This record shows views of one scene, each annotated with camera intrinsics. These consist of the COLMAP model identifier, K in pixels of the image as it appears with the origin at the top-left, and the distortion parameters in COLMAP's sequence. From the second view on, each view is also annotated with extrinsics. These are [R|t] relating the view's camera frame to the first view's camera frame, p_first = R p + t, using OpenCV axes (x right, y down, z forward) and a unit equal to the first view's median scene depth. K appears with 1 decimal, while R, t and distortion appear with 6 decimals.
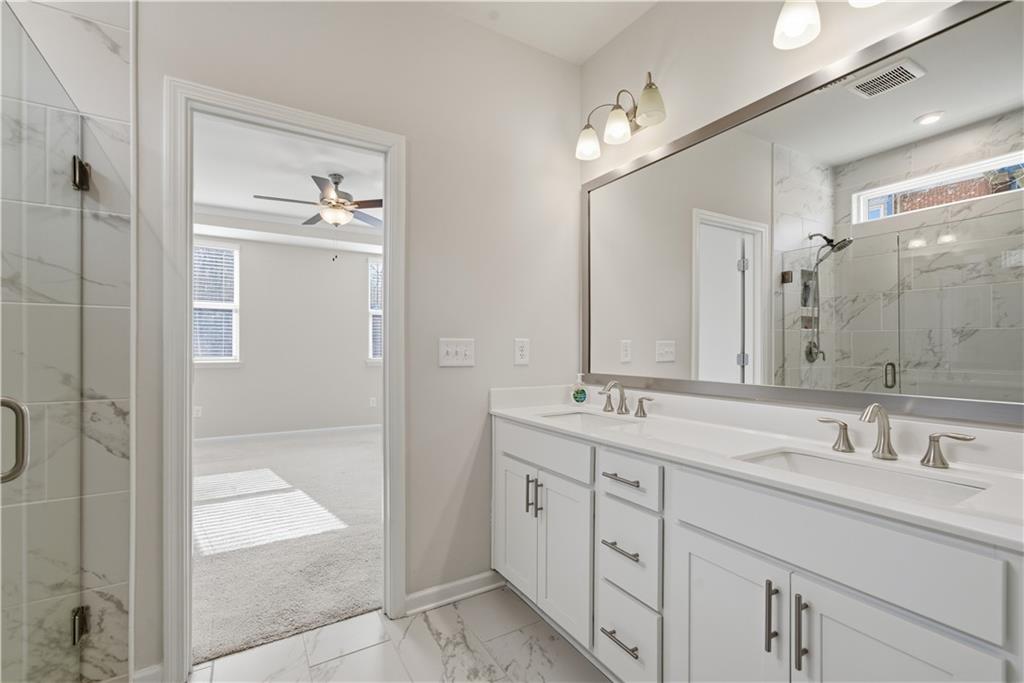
lens RADIAL K [[450.3, 0, 512.1], [0, 450.3, 346.5], [0, 0, 1]] dist [-0.011810, 0.010543]
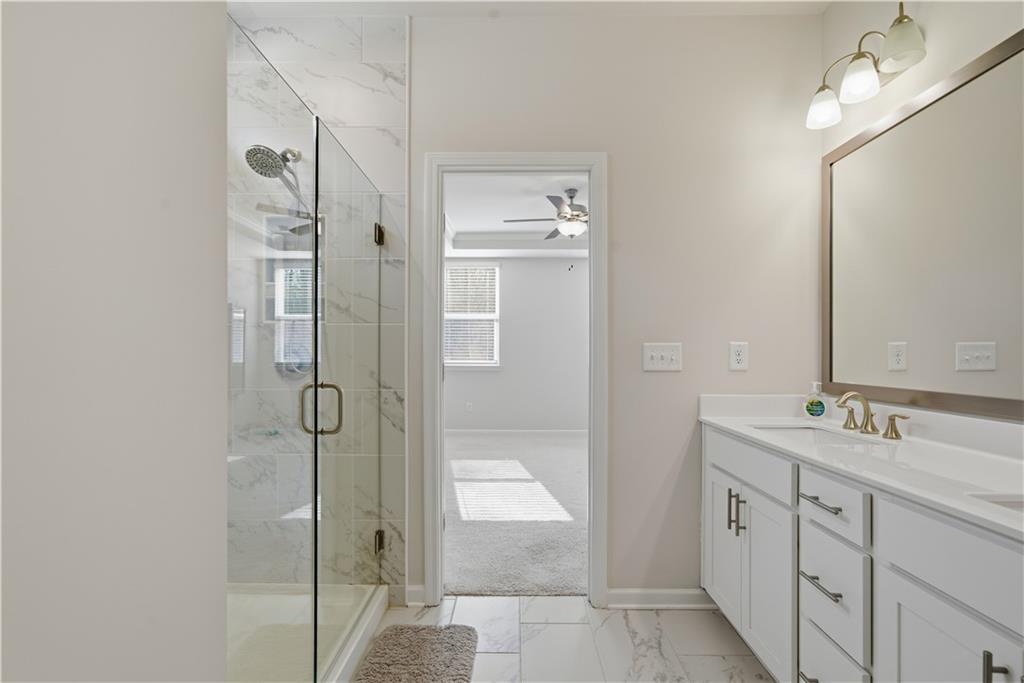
lens RADIAL K [[473.8, 0, 507.5], [0, 473.8, 346.4], [0, 0, 1]] dist [-0.001417, 0.000315]
pose [[0.851400, -0.008831, -0.524443, 0.148769], [0.003661, 0.999934, -0.010896, 0.000221], [0.524504, 0.007357, 0.851376, -0.067727]]
